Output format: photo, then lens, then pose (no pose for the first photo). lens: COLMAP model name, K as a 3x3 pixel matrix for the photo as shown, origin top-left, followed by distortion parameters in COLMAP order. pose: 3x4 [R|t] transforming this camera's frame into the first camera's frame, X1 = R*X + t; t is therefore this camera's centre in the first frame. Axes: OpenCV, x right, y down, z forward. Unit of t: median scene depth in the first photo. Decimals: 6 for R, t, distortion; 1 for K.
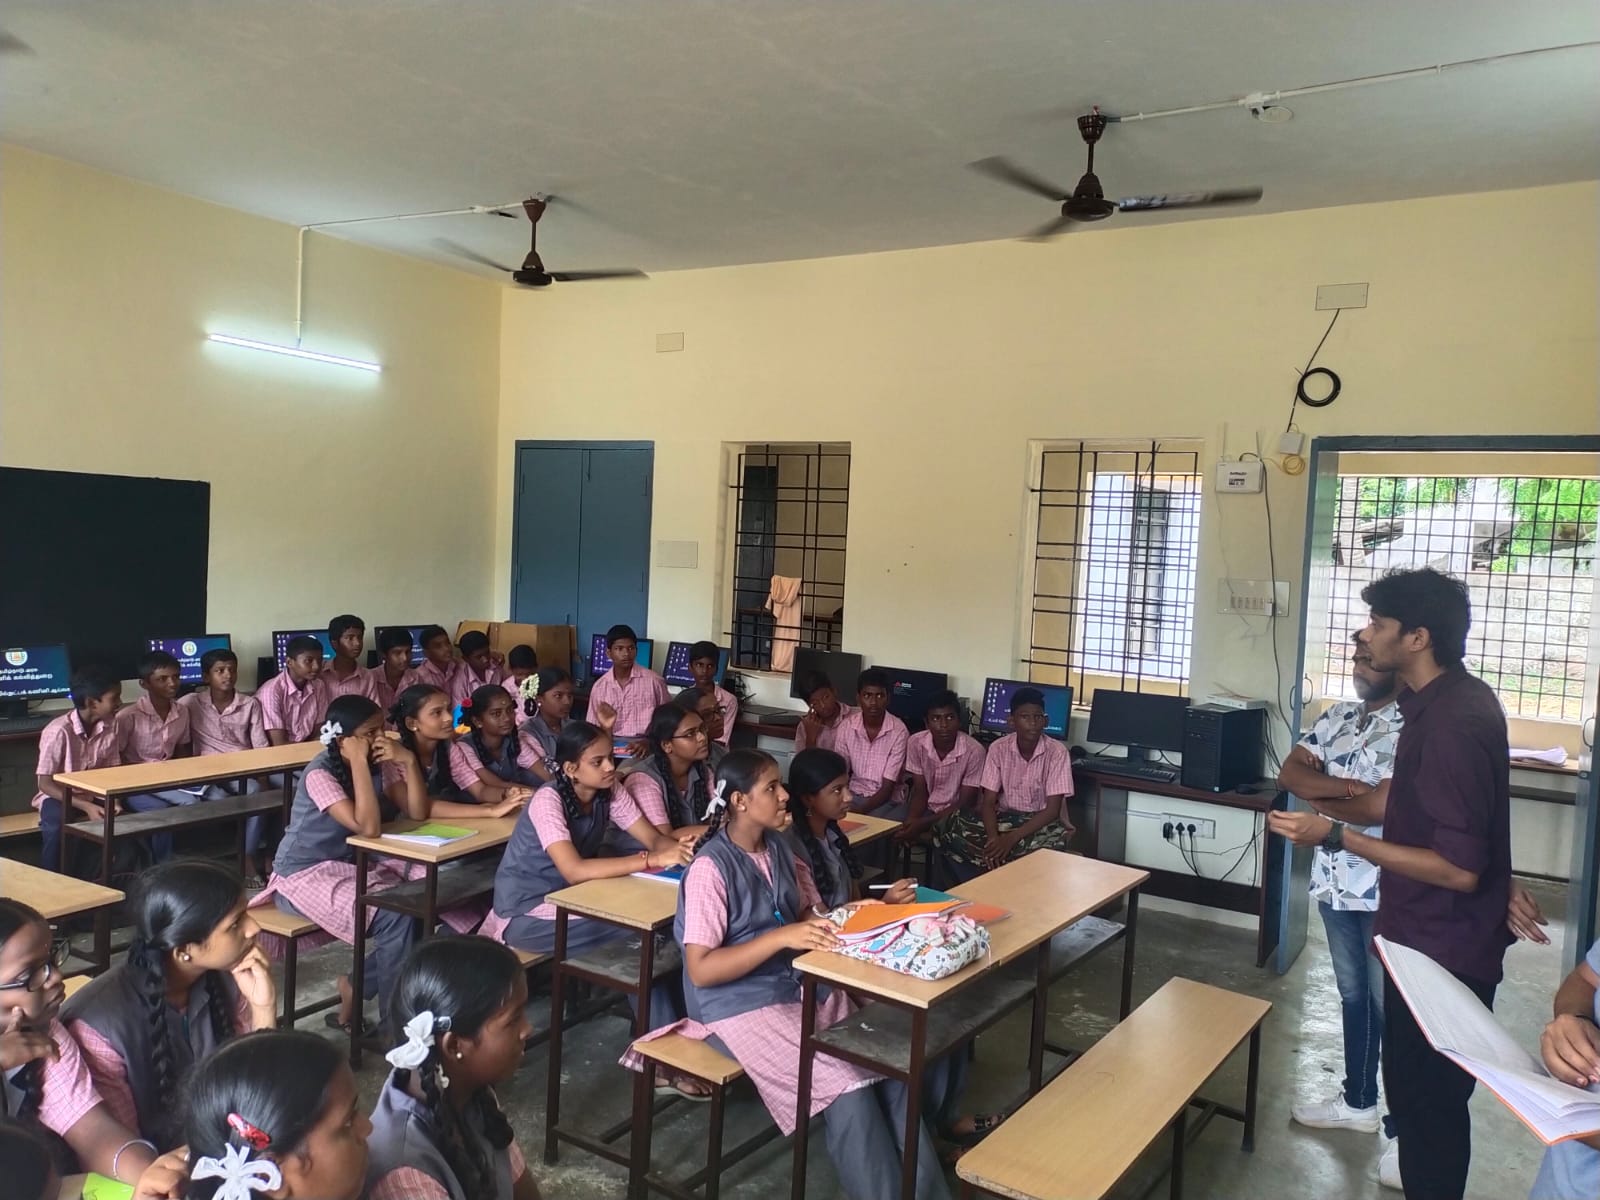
lens RADIAL K [[1249.1, 0, 807.7], [0, 1249.1, 600.2], [0, 0, 1]] dist [0.038735, -0.063504]
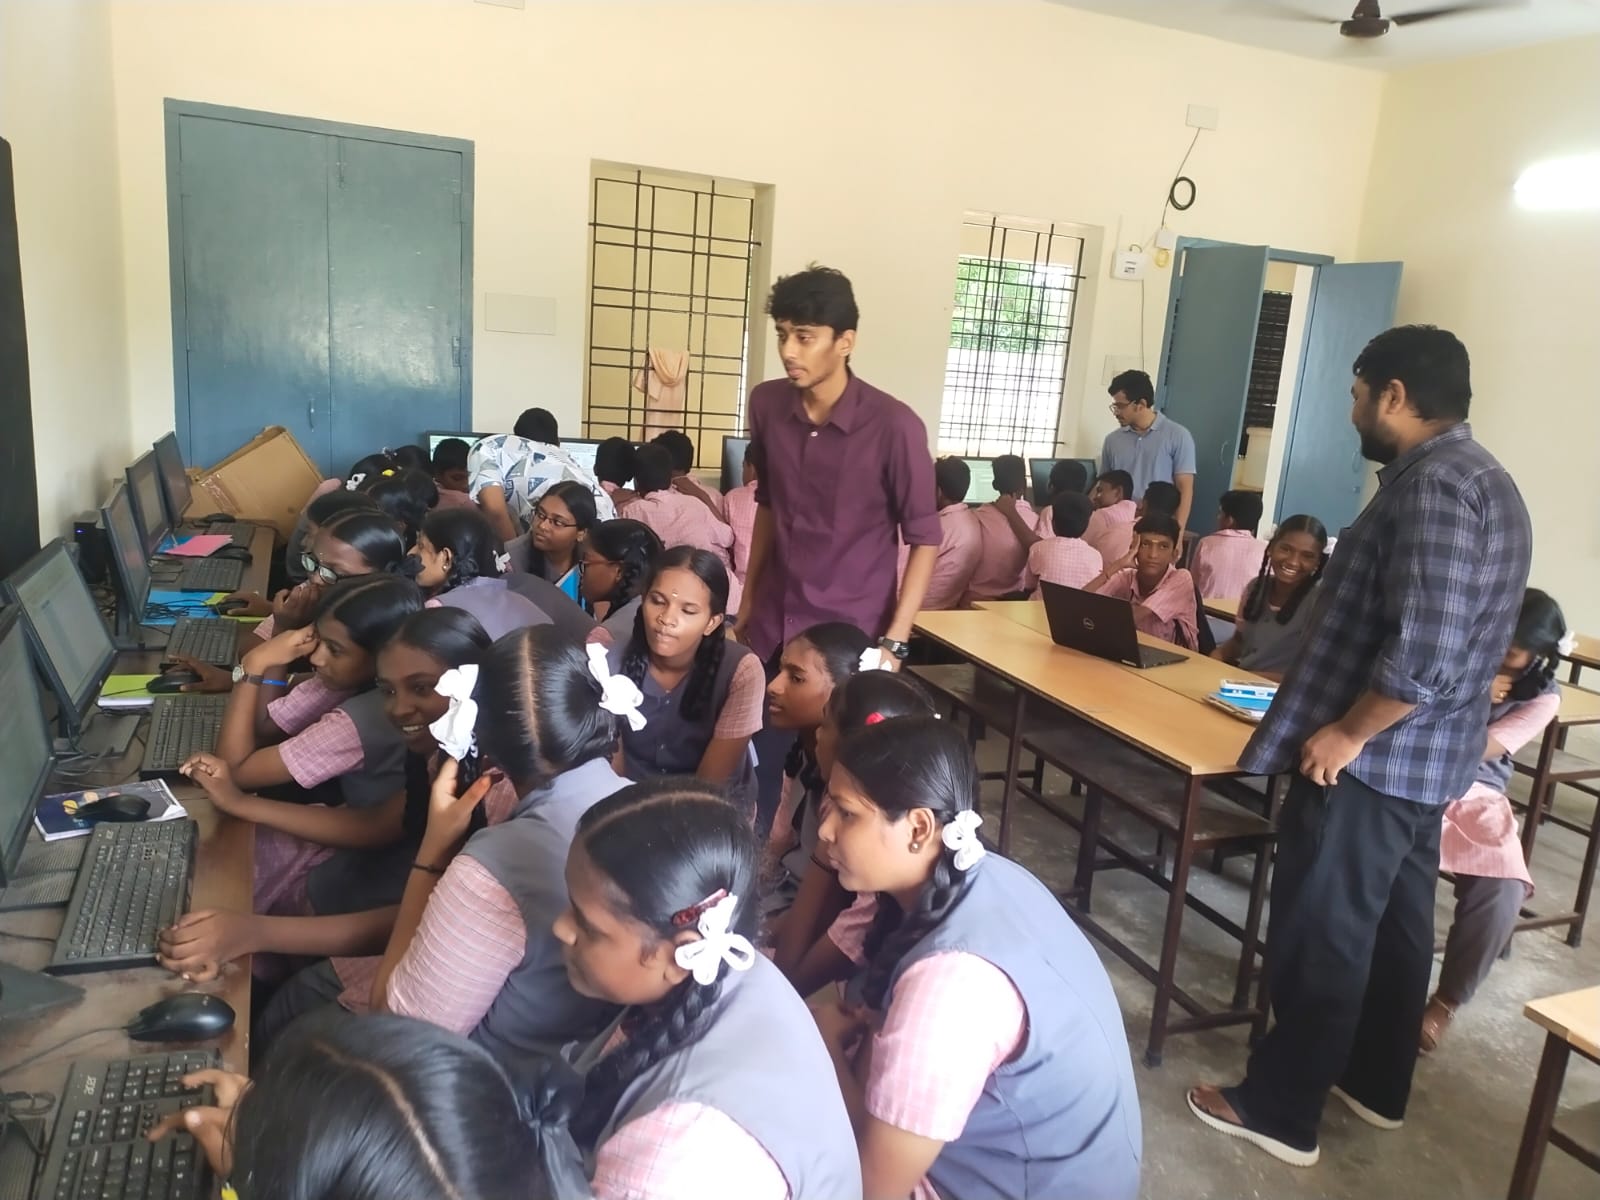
lens RADIAL K [[1249.1, 0, 807.7], [0, 1249.1, 600.2], [0, 0, 1]] dist [0.038735, -0.063504]
pose [[0.554434, -0.182855, 0.811891, -0.814154], [-0.019451, 0.972450, 0.232300, -0.061065], [-0.832000, -0.144587, 0.535602, 0.578311]]
